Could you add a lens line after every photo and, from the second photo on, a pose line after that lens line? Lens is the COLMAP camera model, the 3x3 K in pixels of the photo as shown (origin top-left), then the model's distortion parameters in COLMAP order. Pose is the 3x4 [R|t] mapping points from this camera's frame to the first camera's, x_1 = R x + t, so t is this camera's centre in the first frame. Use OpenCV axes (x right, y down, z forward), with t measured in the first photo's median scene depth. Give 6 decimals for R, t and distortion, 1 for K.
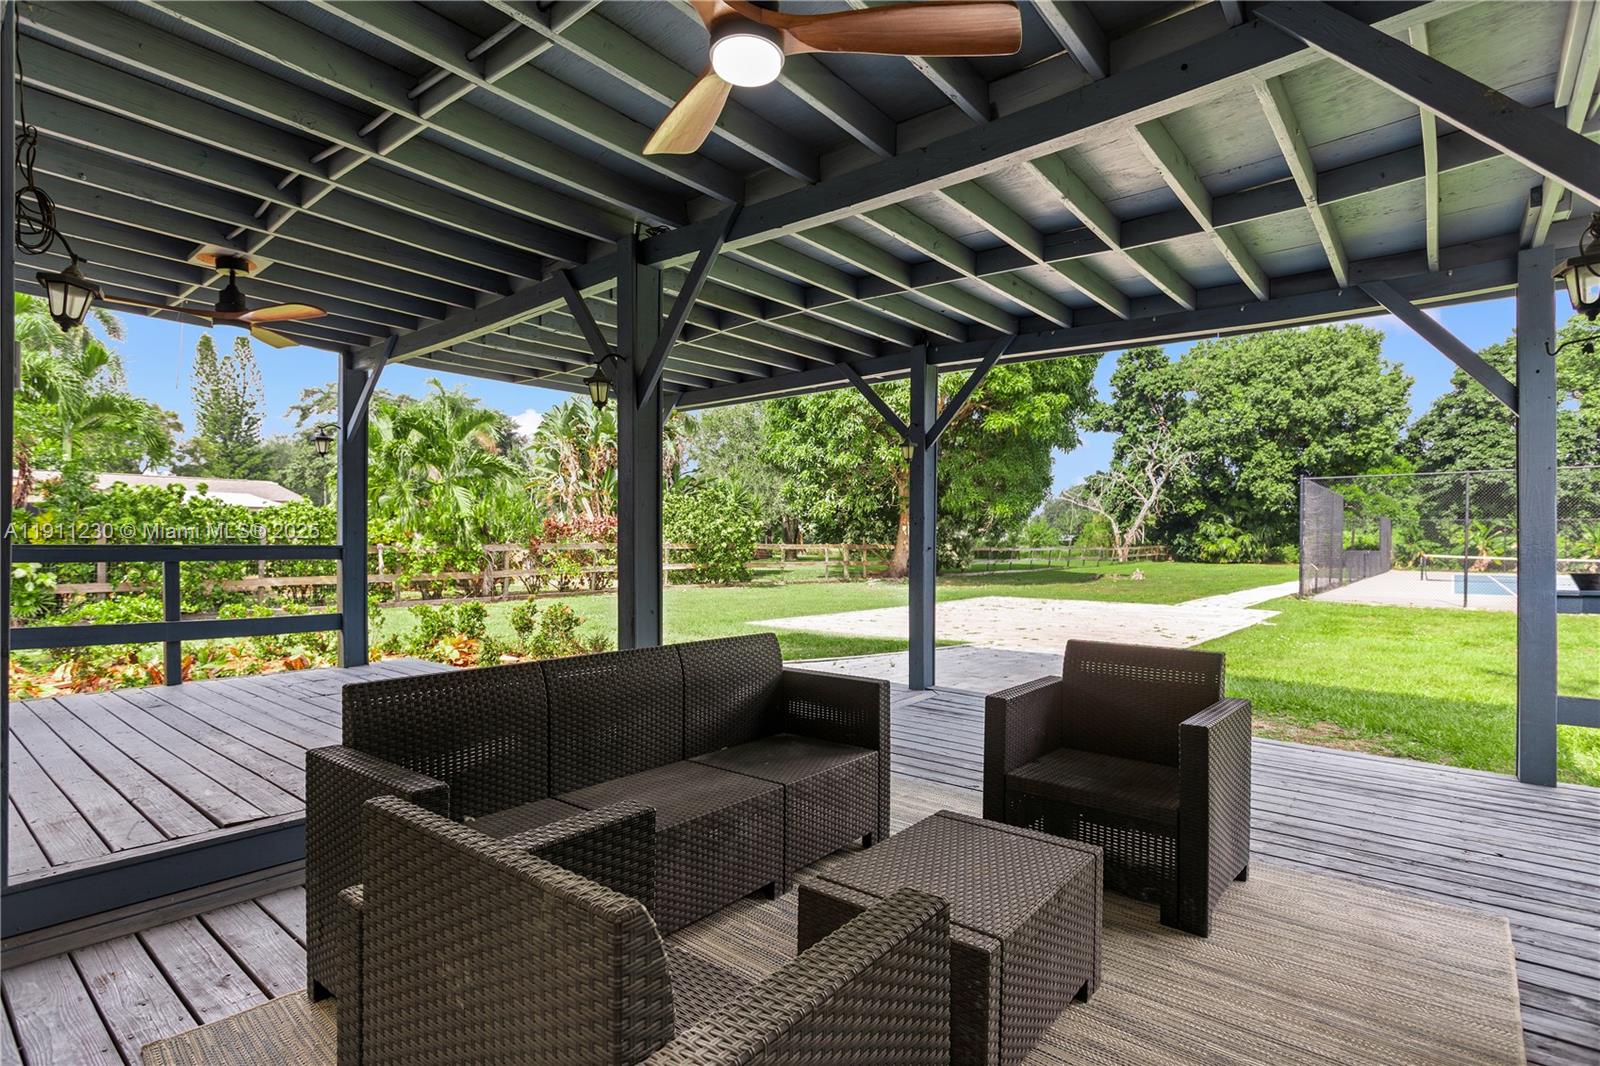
lens RADIAL K [[805.0, 0, 797.6], [0, 805.0, 544.1], [0, 0, 1]] dist [0.014704, 0.000520]
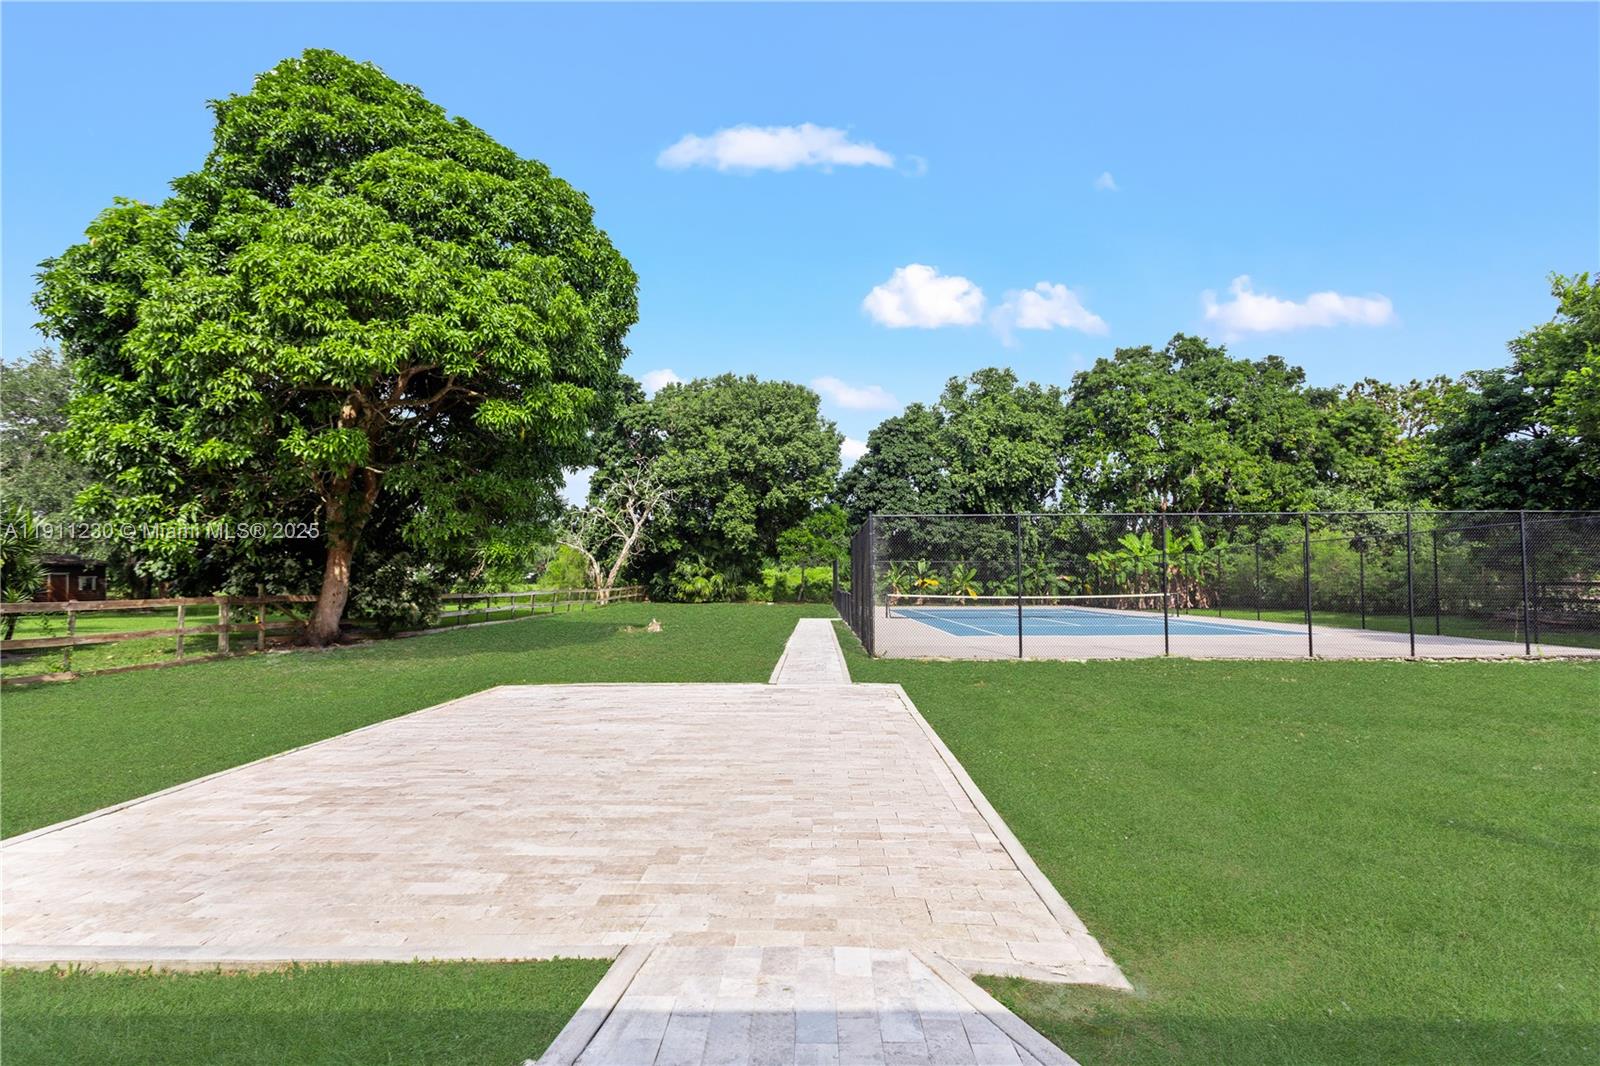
lens RADIAL K [[805.0, 0, 797.6], [0, 805.0, 544.1], [0, 0, 1]] dist [0.014704, 0.000520]
pose [[0.792810, 0.019006, 0.609173, 0.017034], [0.009011, 0.999039, -0.042897, -0.005357], [-0.609402, 0.039498, 0.791877, 0.144277]]
